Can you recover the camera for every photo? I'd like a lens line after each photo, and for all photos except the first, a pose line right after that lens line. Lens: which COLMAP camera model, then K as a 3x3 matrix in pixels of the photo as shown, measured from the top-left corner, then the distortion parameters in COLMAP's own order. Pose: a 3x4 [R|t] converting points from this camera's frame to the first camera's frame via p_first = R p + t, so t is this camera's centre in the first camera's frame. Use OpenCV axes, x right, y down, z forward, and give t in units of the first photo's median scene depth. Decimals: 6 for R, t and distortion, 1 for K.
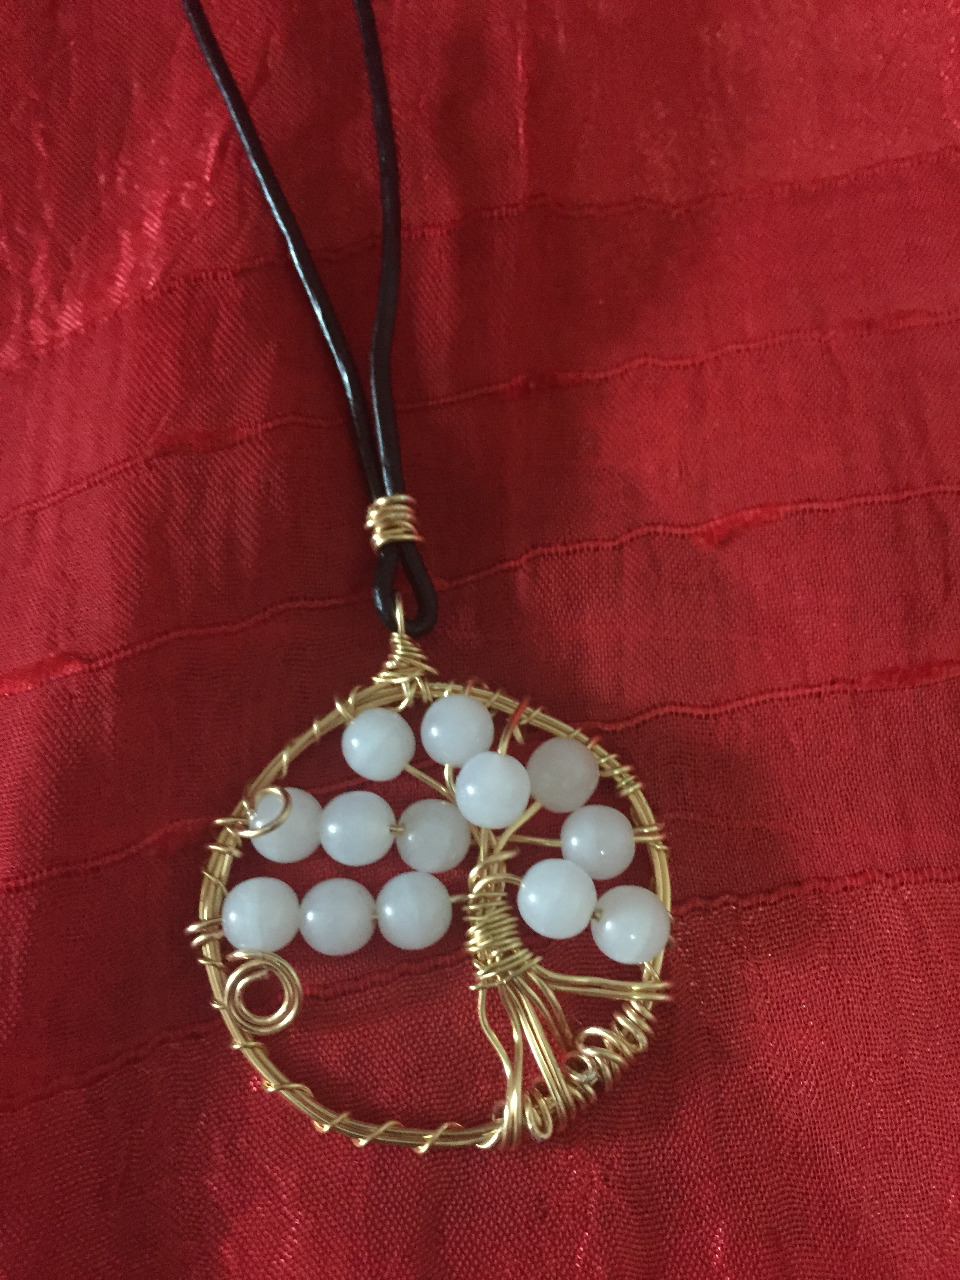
lens RADIAL K [[1164.8, 0, 480.0], [0, 1164.8, 640.0], [0, 0, 1]] dist [0.048979, -0.150501]
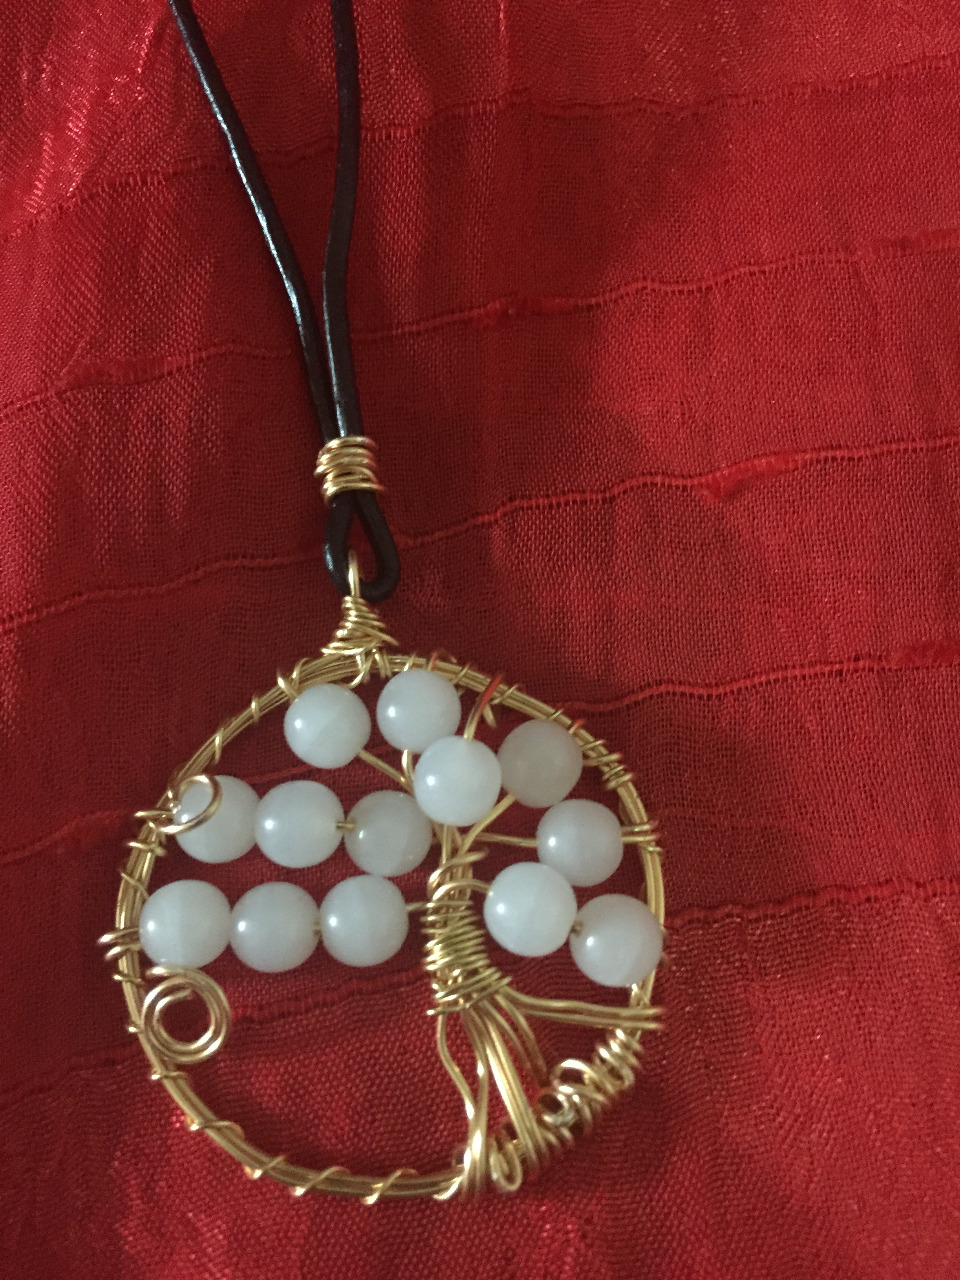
lens RADIAL K [[1164.8, 0, 480.0], [0, 1164.8, 640.0], [0, 0, 1]] dist [0.048979, -0.150501]
pose [[0.999953, 0.008566, -0.004509, 0.030109], [-0.008457, 0.999684, 0.023661, 0.004803], [0.004710, -0.023622, 0.999710, 0.146265]]
